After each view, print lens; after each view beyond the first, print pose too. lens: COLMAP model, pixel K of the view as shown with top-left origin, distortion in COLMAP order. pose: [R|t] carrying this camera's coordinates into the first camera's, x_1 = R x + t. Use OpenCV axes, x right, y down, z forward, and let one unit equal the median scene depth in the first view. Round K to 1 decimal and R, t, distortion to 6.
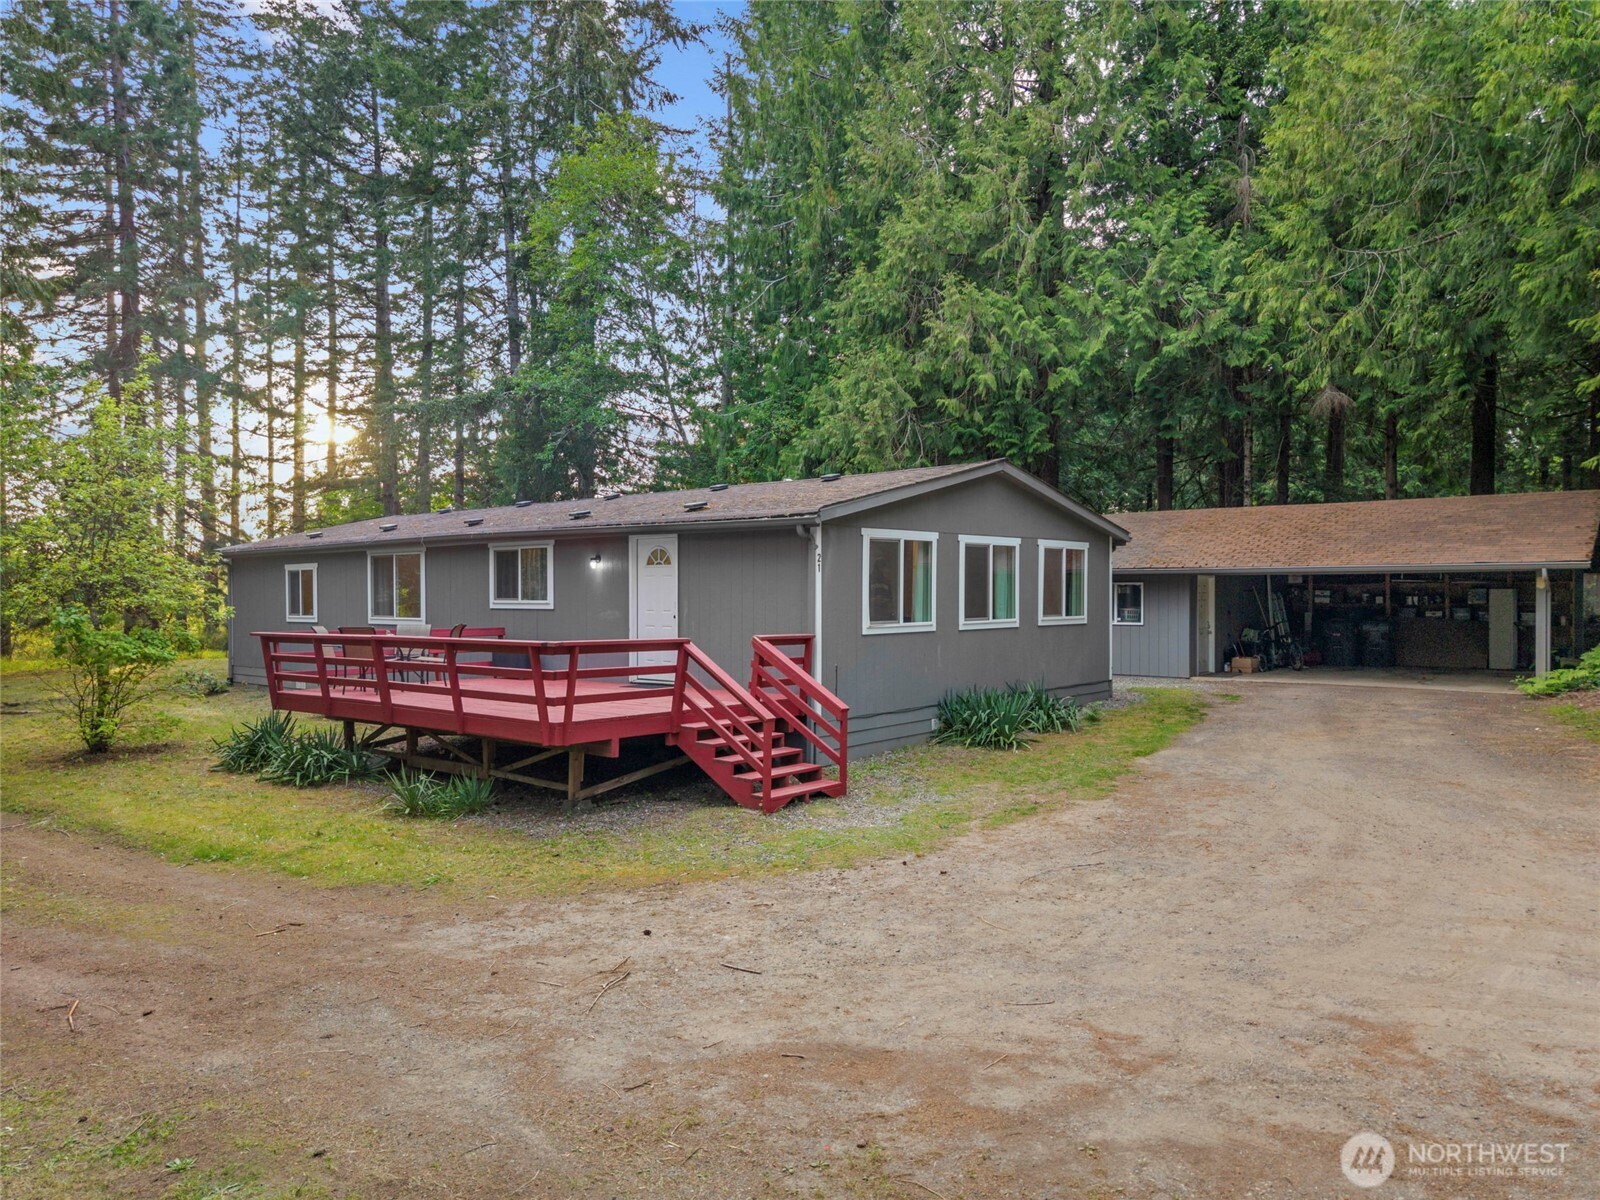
lens RADIAL K [[1110.7, 0, 800.0], [0, 1110.7, 600.0], [0, 0, 1]] dist [0.003435, -0.000493]
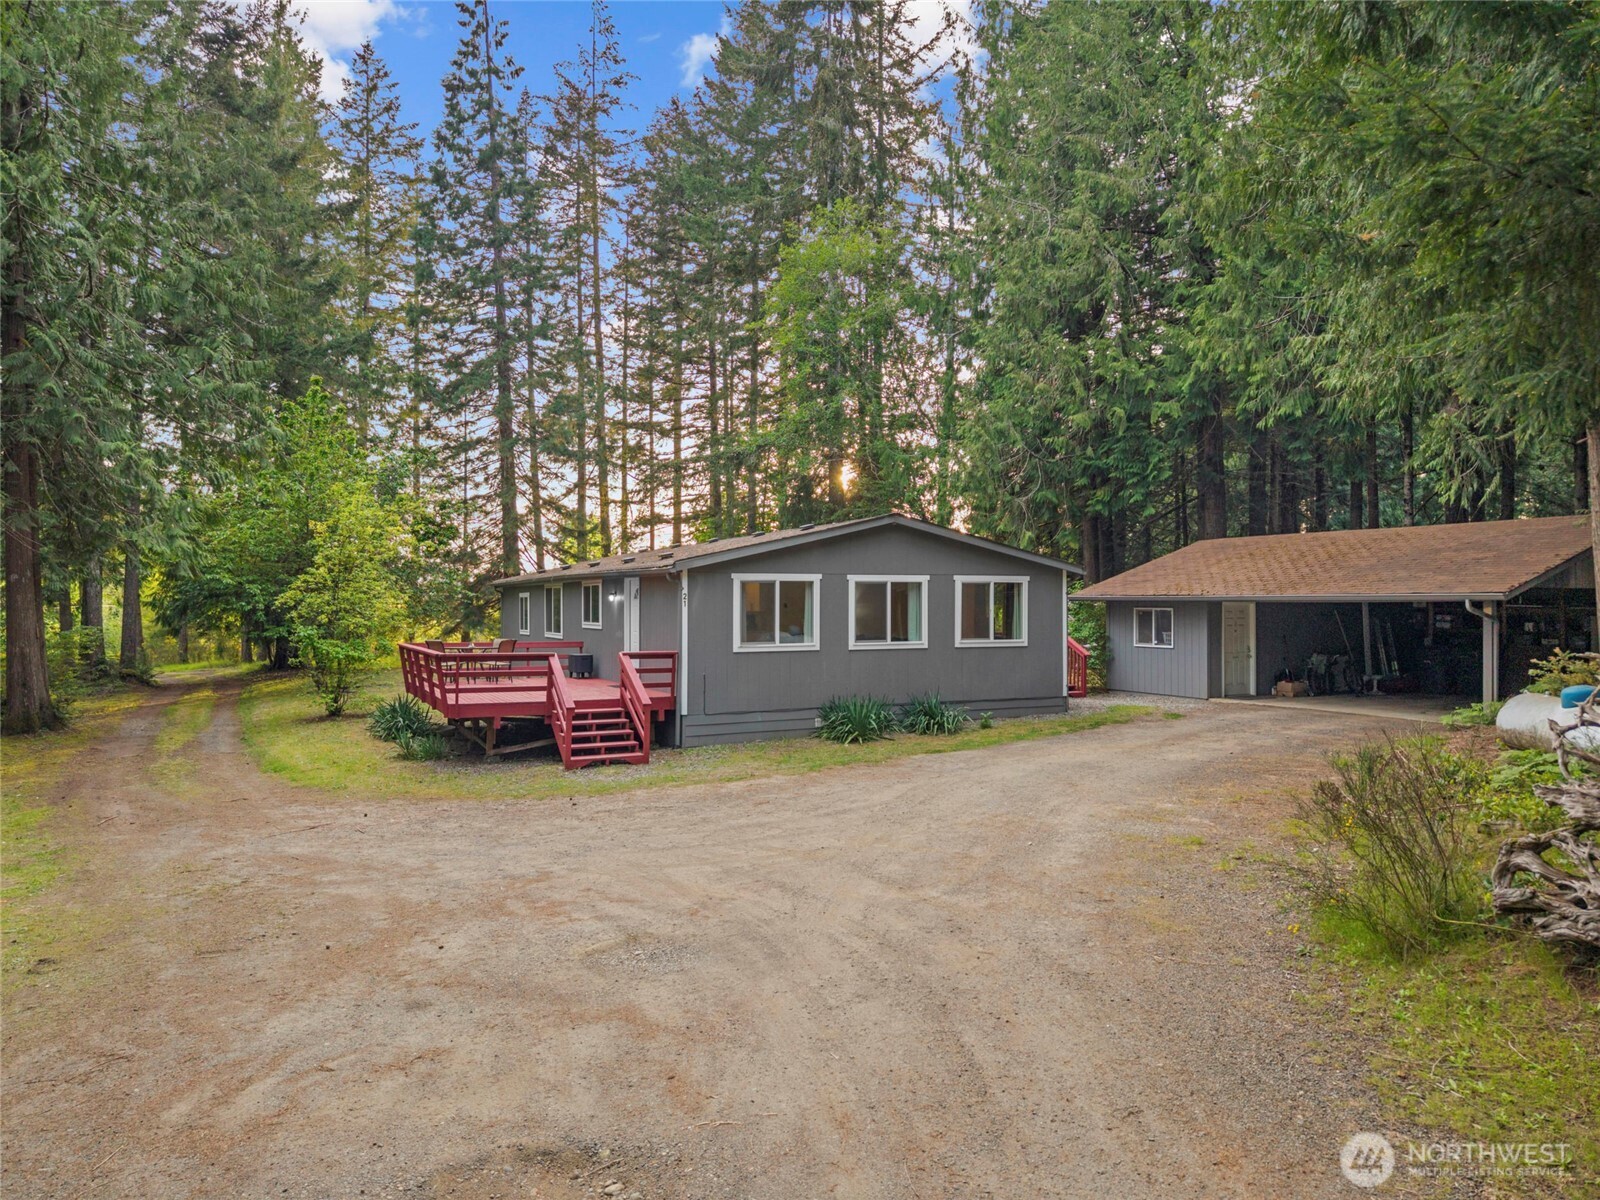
lens RADIAL K [[1069.3, 0, 800.0], [0, 1069.3, 600.0], [0, 0, 1]] dist [0.039293, -0.000577]
pose [[0.911180, 0.003608, -0.411993, 0.544217], [-0.005828, 0.999974, -0.004132, -0.022570], [0.411968, 0.006166, 0.911177, -0.125448]]
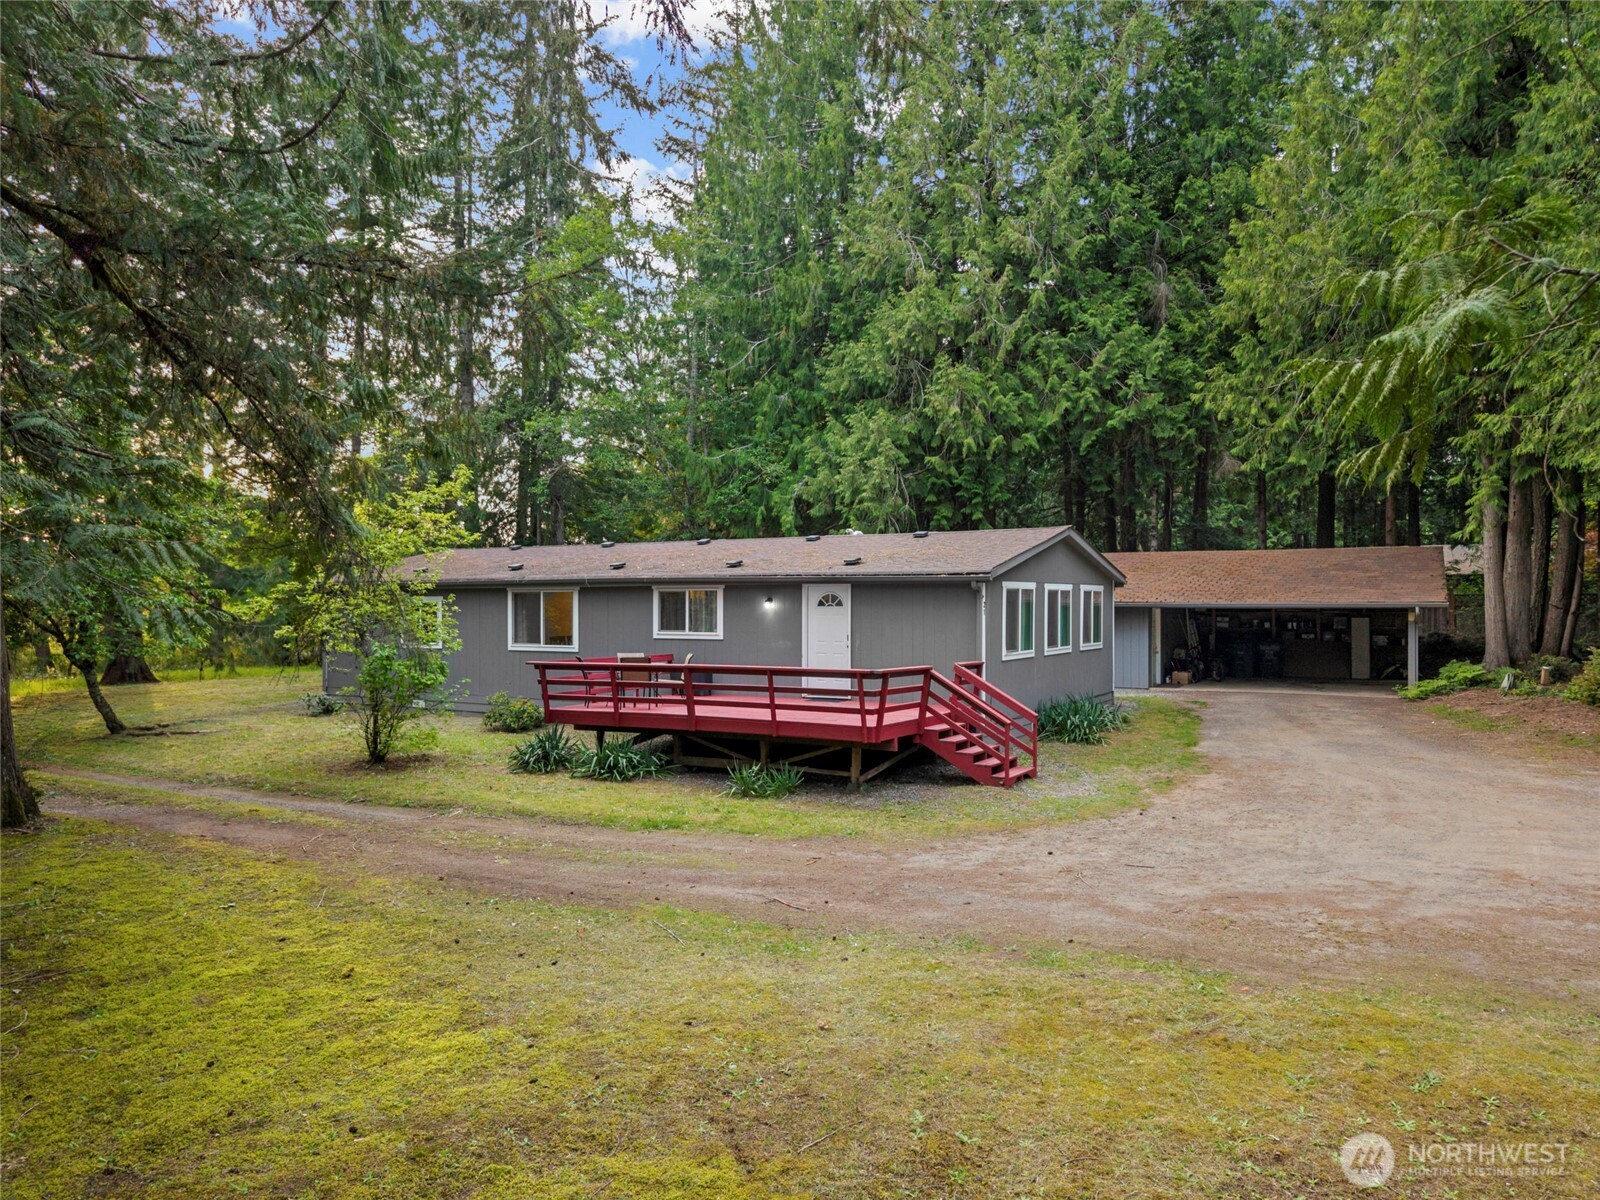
lens RADIAL K [[1110.7, 0, 800.0], [0, 1110.7, 600.0], [0, 0, 1]] dist [0.003435, -0.000493]
pose [[0.984111, 0.003140, 0.177525, -0.348337], [-0.001392, 0.999949, -0.009969, -0.023100], [-0.177547, 0.009564, 0.984066, -0.236018]]
